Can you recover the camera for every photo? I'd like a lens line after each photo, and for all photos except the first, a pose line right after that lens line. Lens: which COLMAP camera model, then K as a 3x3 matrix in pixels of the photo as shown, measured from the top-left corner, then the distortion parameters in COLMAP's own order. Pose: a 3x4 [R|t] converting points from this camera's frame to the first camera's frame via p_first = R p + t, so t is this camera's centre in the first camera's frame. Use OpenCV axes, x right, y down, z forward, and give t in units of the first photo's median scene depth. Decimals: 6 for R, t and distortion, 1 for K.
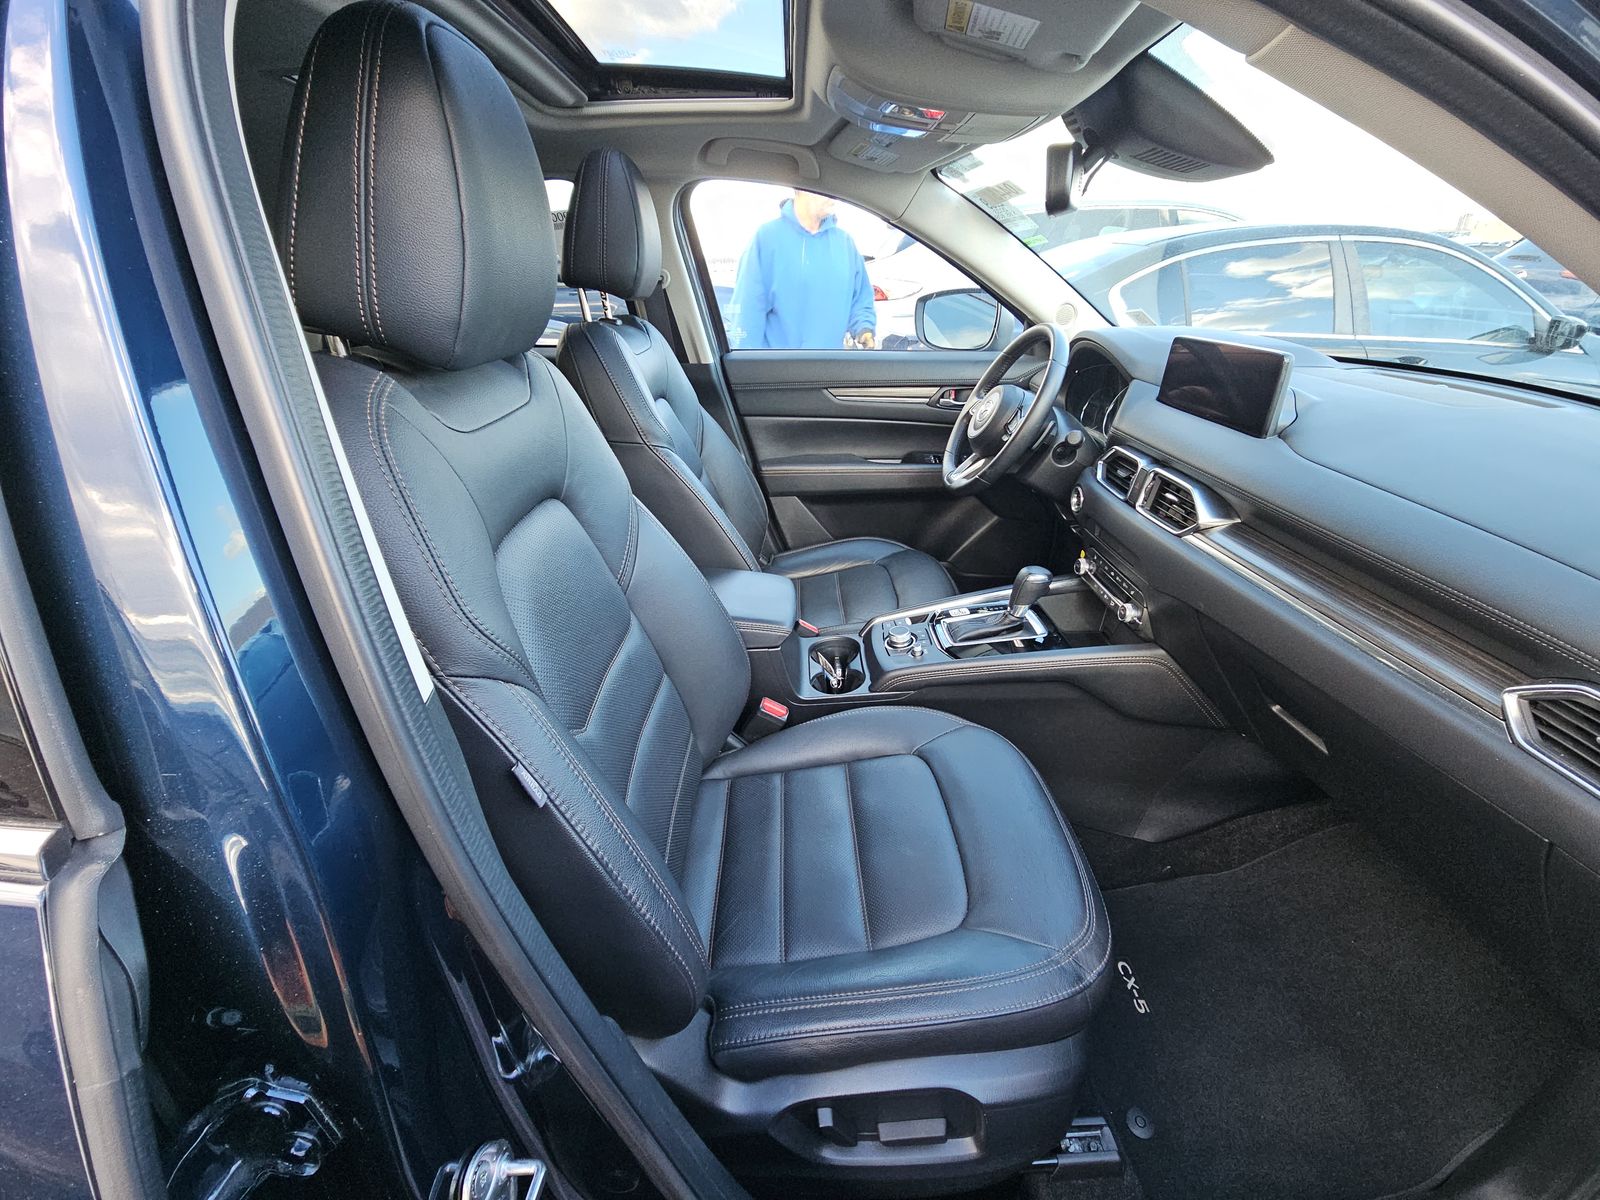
lens RADIAL K [[643.6, 0, 799.2], [0, 643.6, 602.4], [0, 0, 1]] dist [0.002496, -0.001805]
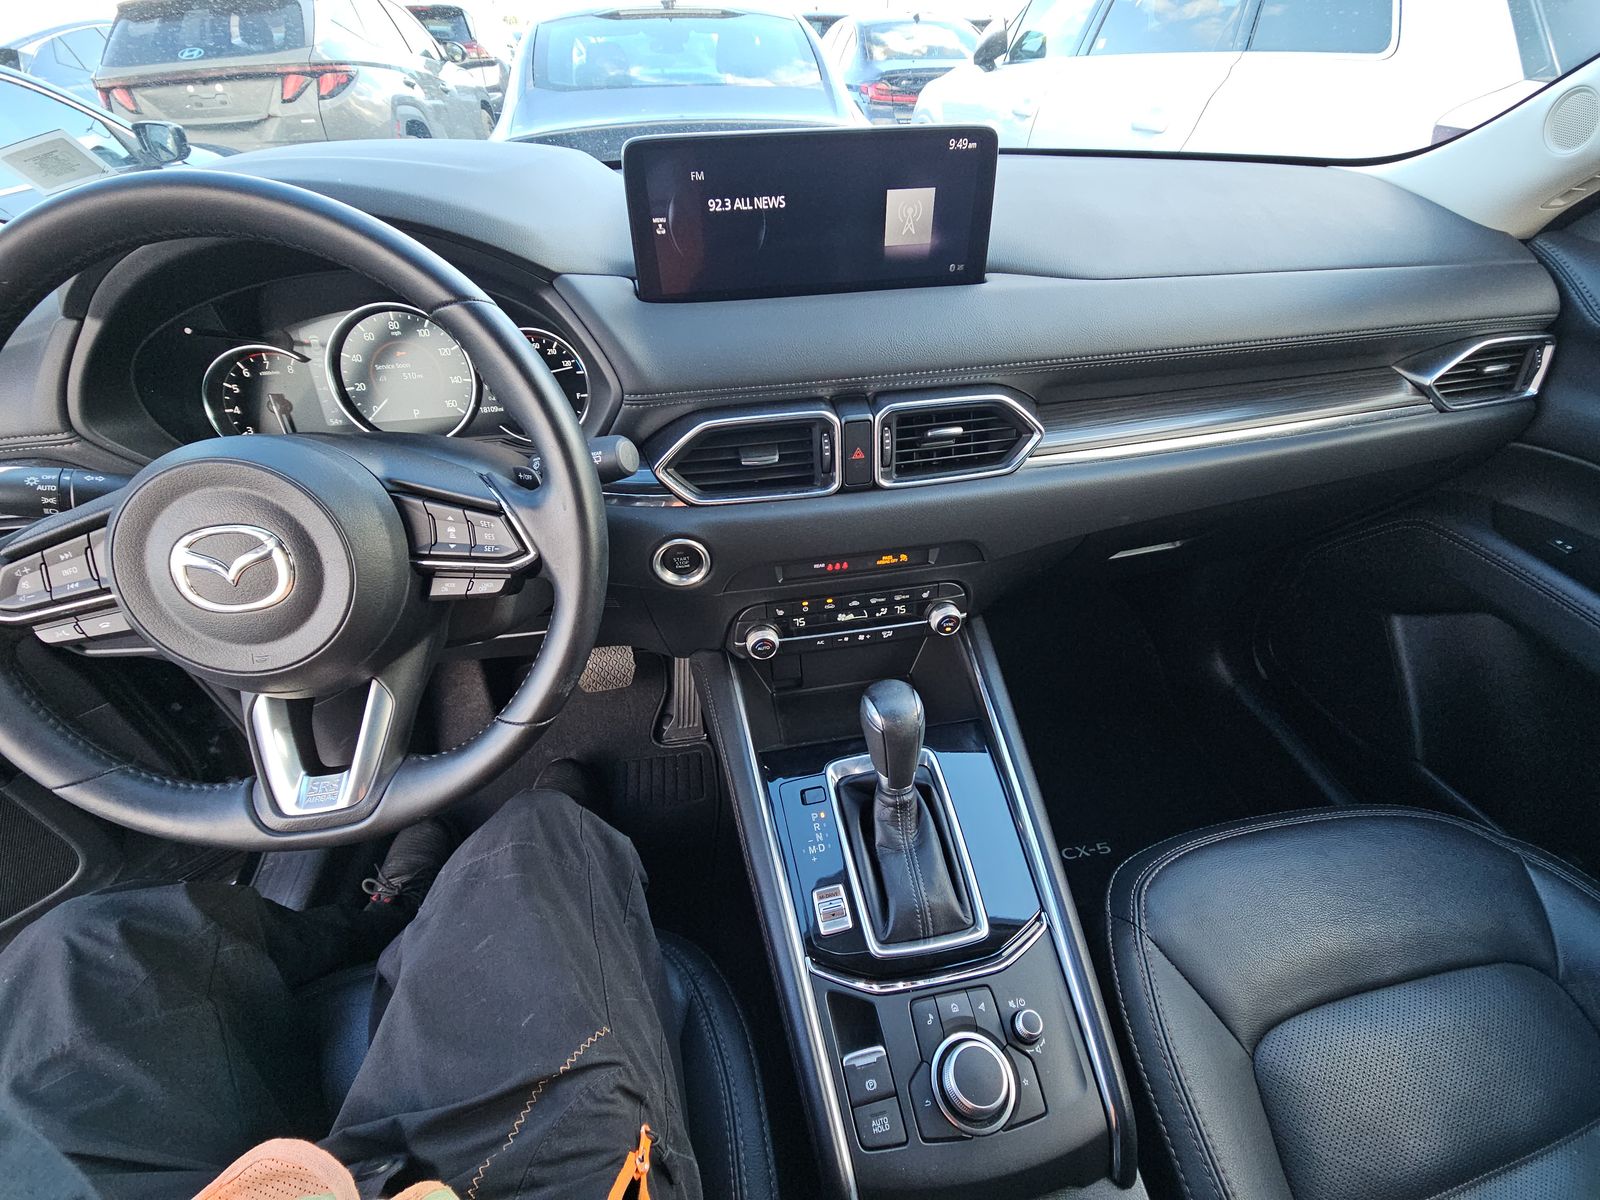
lens RADIAL K [[643.6, 0, 808.6], [0, 643.6, 600.1], [0, 0, 1]] dist [0.002496, -0.001805]
pose [[-0.148890, -0.616640, 0.773037, 0.059786], [0.478242, 0.639340, 0.602103, -0.427339], [-0.865515, 0.459347, 0.199712, 0.967613]]
